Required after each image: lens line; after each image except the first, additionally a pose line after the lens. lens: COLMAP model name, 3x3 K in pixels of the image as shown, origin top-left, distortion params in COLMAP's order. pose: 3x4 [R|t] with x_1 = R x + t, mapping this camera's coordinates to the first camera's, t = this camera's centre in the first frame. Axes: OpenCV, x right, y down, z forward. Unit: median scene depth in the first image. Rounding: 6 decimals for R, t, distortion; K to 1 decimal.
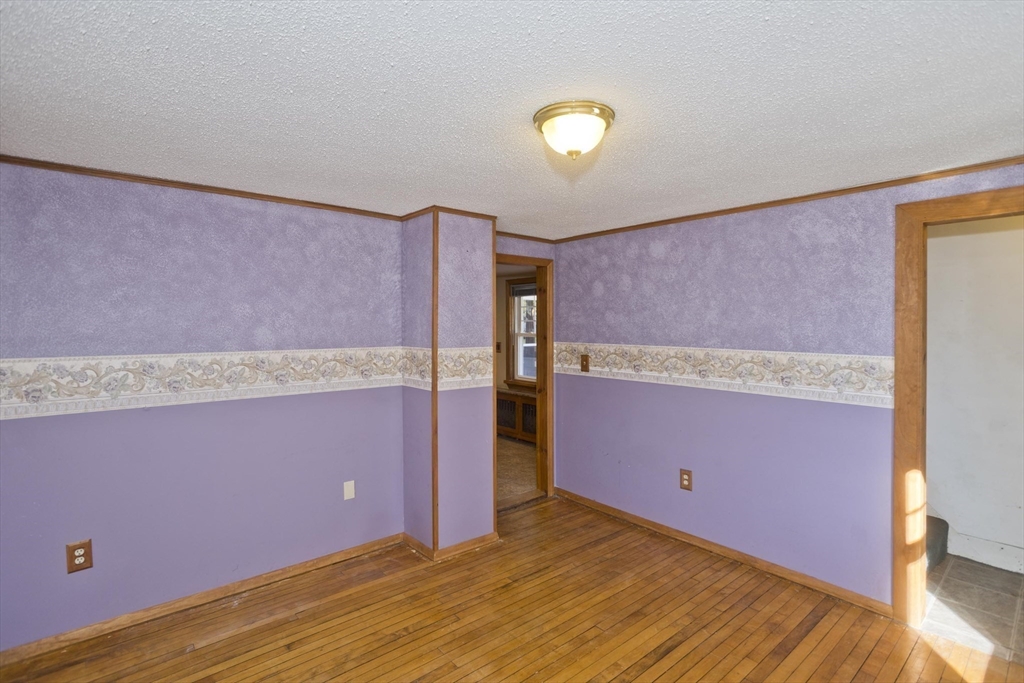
lens RADIAL K [[495.8, 0, 515.7], [0, 495.8, 334.0], [0, 0, 1]] dist [-0.056172, 0.034320]
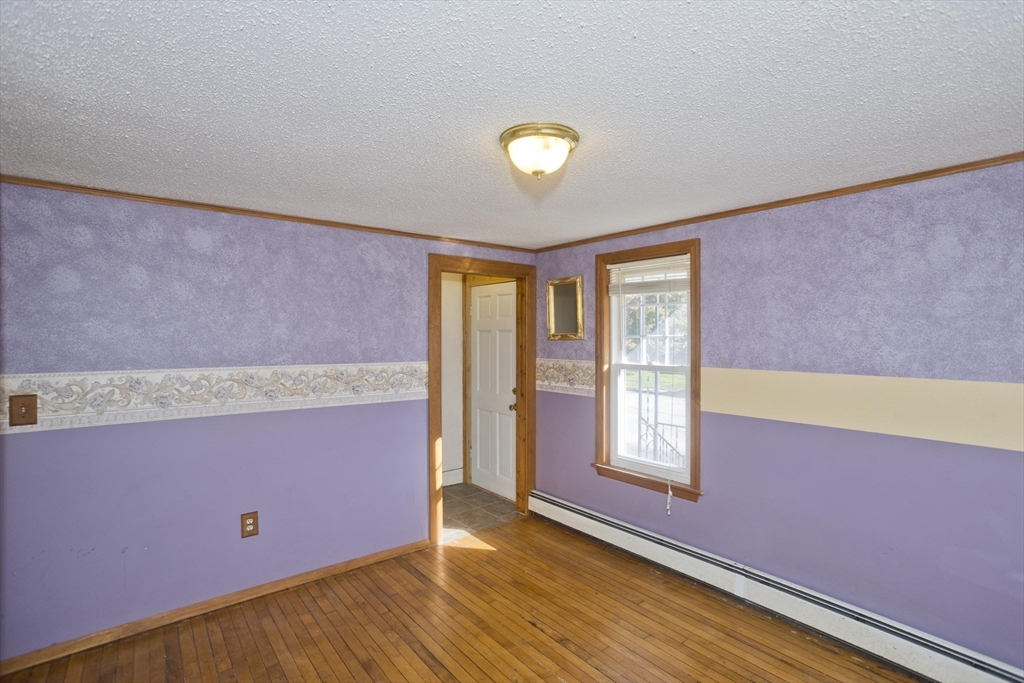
lens RADIAL K [[490.7, 0, 511.9], [0, 490.7, 344.9], [0, 0, 1]] dist [-0.055452, 0.035412]
pose [[0.032709, -0.019679, 0.999271, -0.535119], [0.019050, 0.999637, 0.019062, -0.019879], [-0.999283, 0.018413, 0.033072, 0.612395]]
